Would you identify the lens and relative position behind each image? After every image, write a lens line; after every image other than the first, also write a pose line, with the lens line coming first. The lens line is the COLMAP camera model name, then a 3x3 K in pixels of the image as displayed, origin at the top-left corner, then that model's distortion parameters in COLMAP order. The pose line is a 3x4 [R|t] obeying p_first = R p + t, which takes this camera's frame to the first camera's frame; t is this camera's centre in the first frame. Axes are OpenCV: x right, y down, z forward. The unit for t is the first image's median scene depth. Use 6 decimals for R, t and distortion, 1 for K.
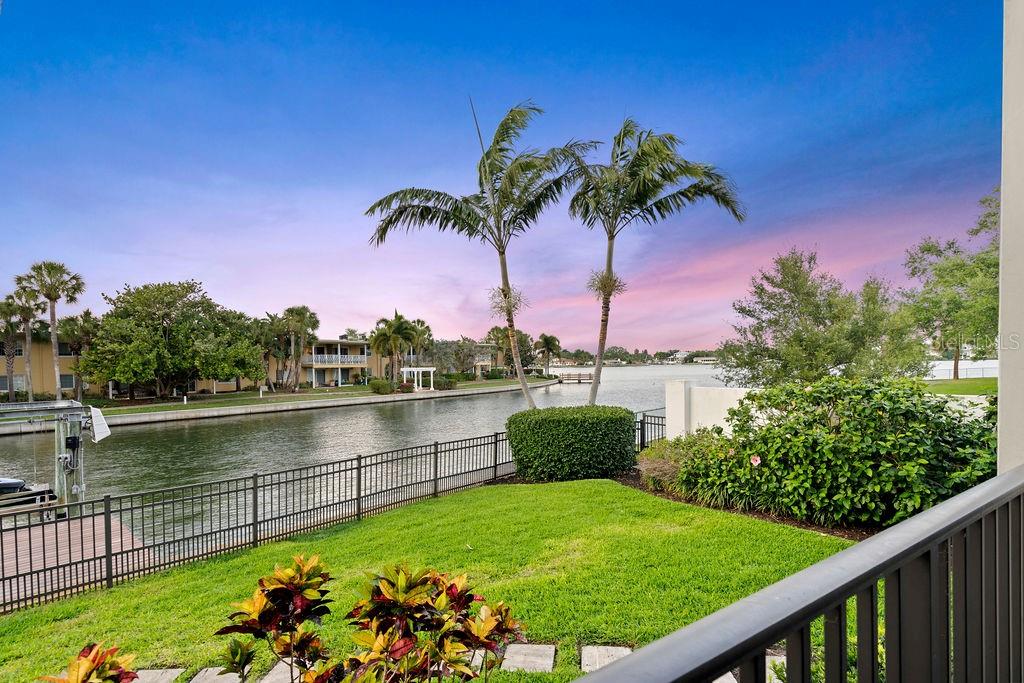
lens RADIAL K [[483.3, 0, 508.0], [0, 483.3, 375.6], [0, 0, 1]] dist [-0.001508, 0.000621]
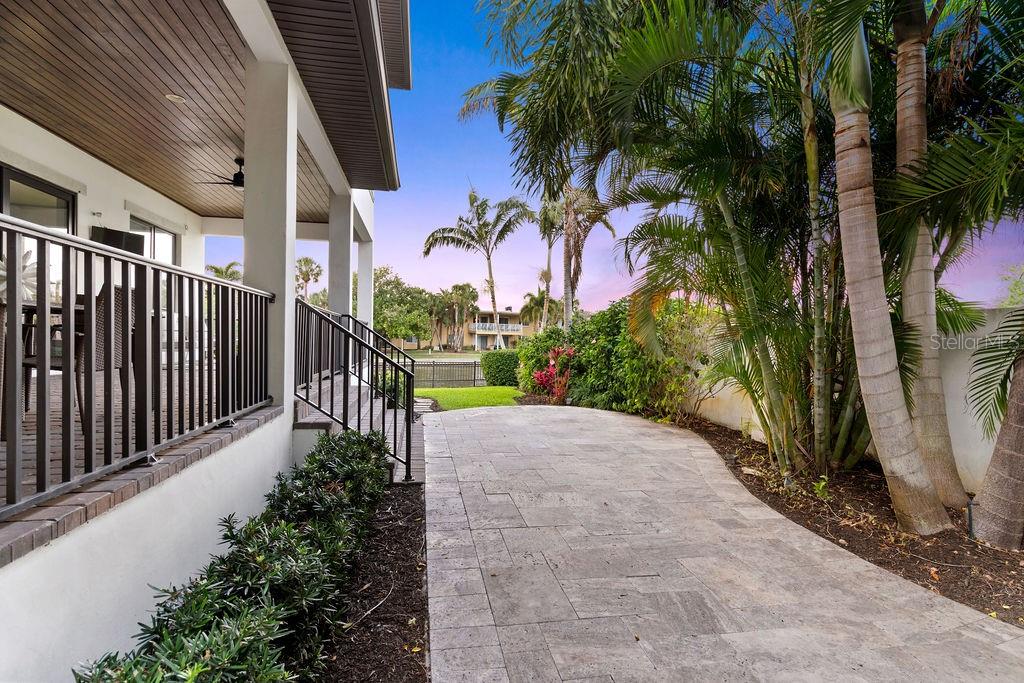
lens RADIAL K [[511.5, 0, 512.0], [0, 511.5, 341.5], [0, 0, 1]] dist [0.000614, 0.000006]
pose [[0.921784, 0.036303, -0.386000, 0.610385], [-0.043329, 0.999016, -0.009513, 0.041133], [0.385275, 0.025494, 0.922450, -0.497480]]
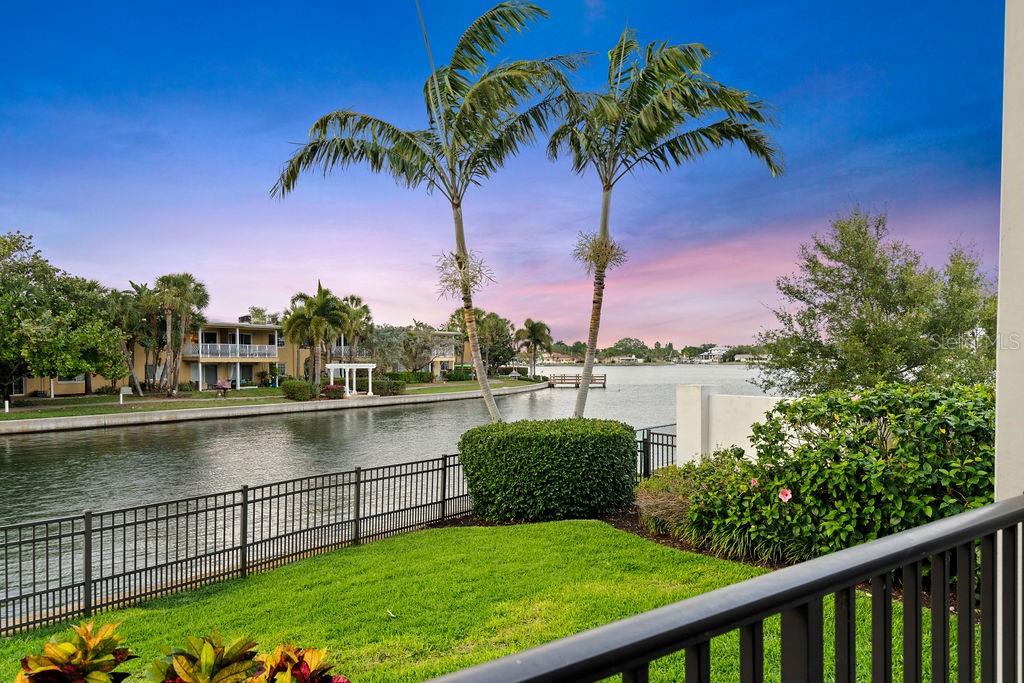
lens RADIAL K [[671.7, 0, 514.1], [0, 671.7, 378.4], [0, 0, 1]] dist [0.014585, -0.003121]
pose [[0.998727, 0.011492, 0.049110, 0.020623], [-0.011618, 0.999930, 0.002275, 0.000404], [-0.049080, -0.002843, 0.998791, -0.002926]]
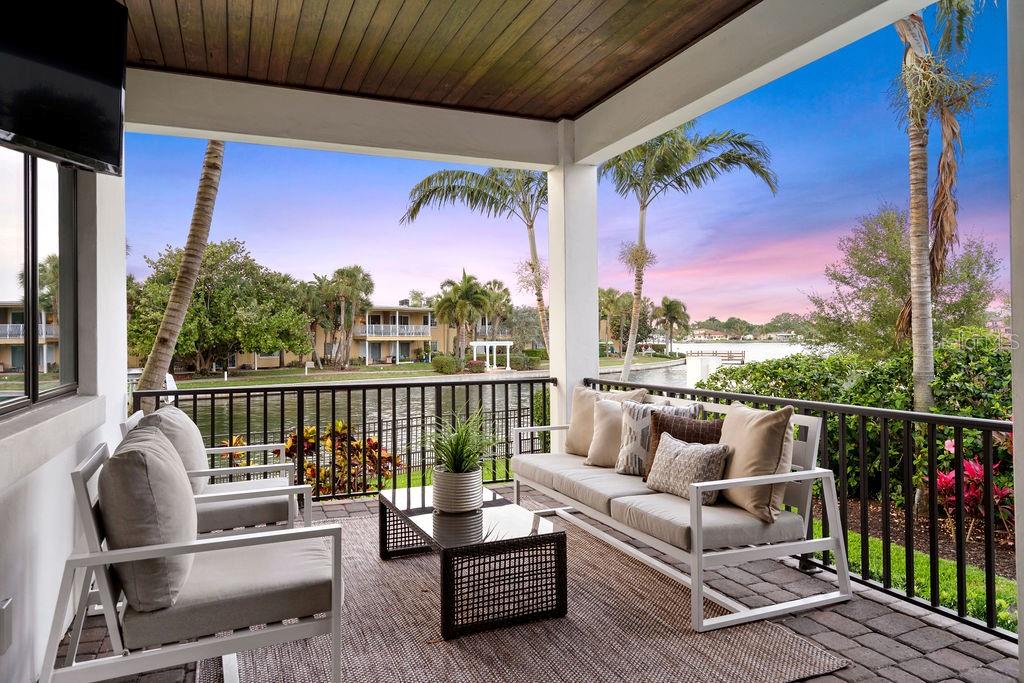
lens RADIAL K [[670.0, 0, 512.0], [0, 670.0, 341.5], [0, 0, 1]] dist [0.002120, -0.000957]
pose [[0.984024, 0.009034, -0.177807, 0.150467], [-0.012109, 0.999795, -0.016216, 0.003596], [0.177624, 0.018110, 0.983932, -0.269468]]
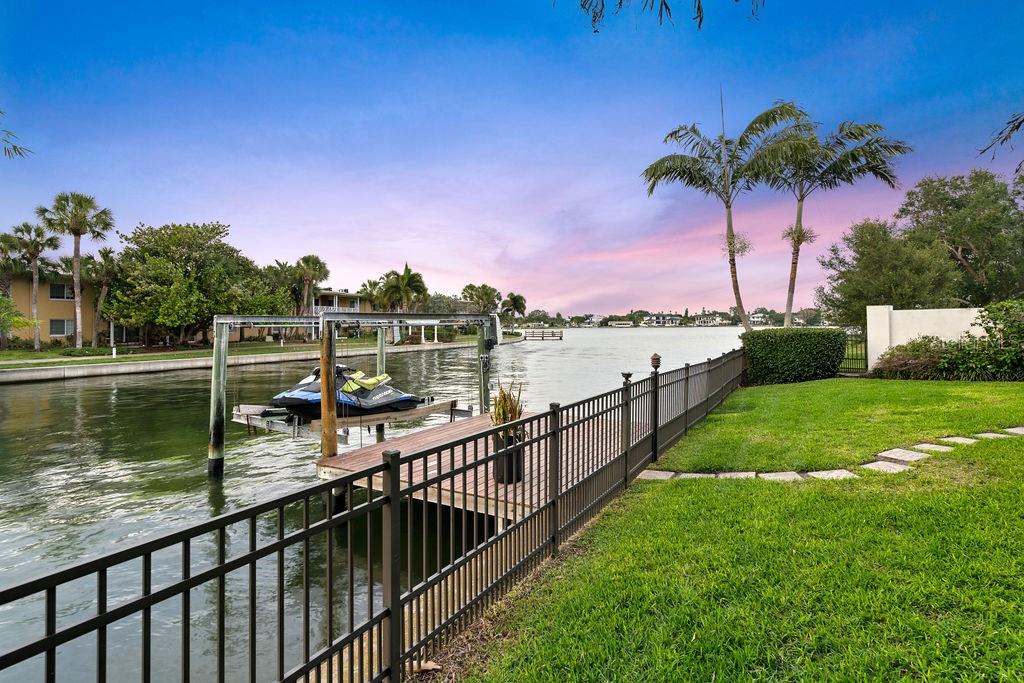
lens RADIAL K [[473.2, 0, 514.1], [0, 473.2, 325.4], [0, 0, 1]] dist [0.001570, 0.000285]
pose [[0.982158, 0.010846, 0.187746, -0.644317], [-0.005637, 0.999585, -0.028258, 0.075837], [-0.187974, 0.026695, 0.981811, -0.072100]]
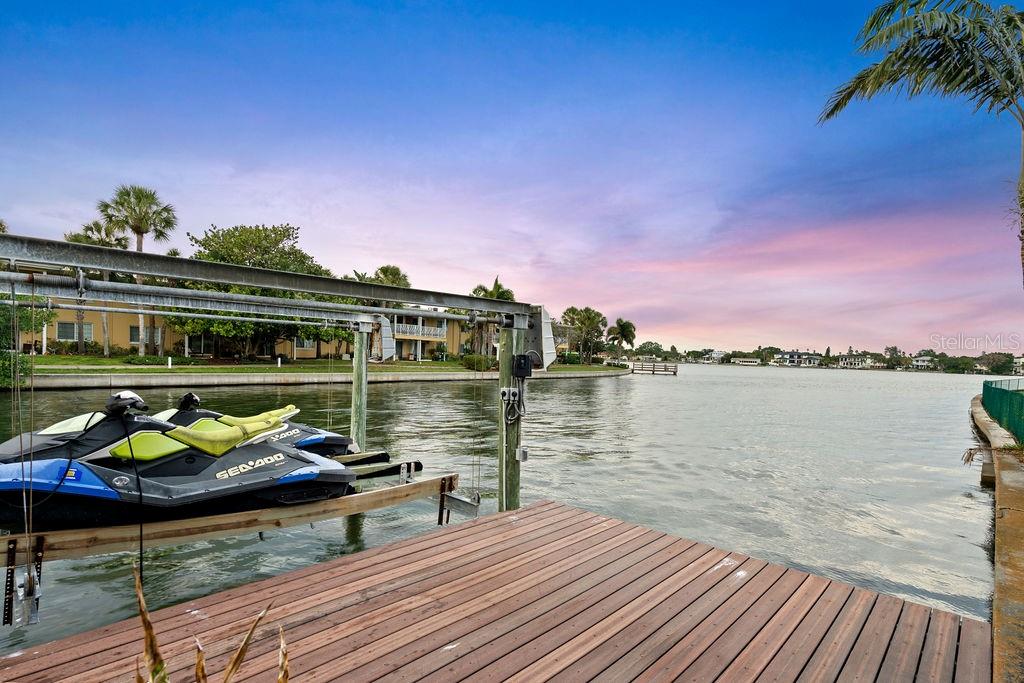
lens RADIAL K [[498.2, 0, 527.5], [0, 498.2, 377.4], [0, 0, 1]] dist [-0.003803, -0.000656]
pose [[0.998474, 0.055198, 0.001522, -0.547217], [-0.055218, 0.998257, 0.020819, 0.084427], [-0.000370, -0.020872, 0.999782, 0.268404]]
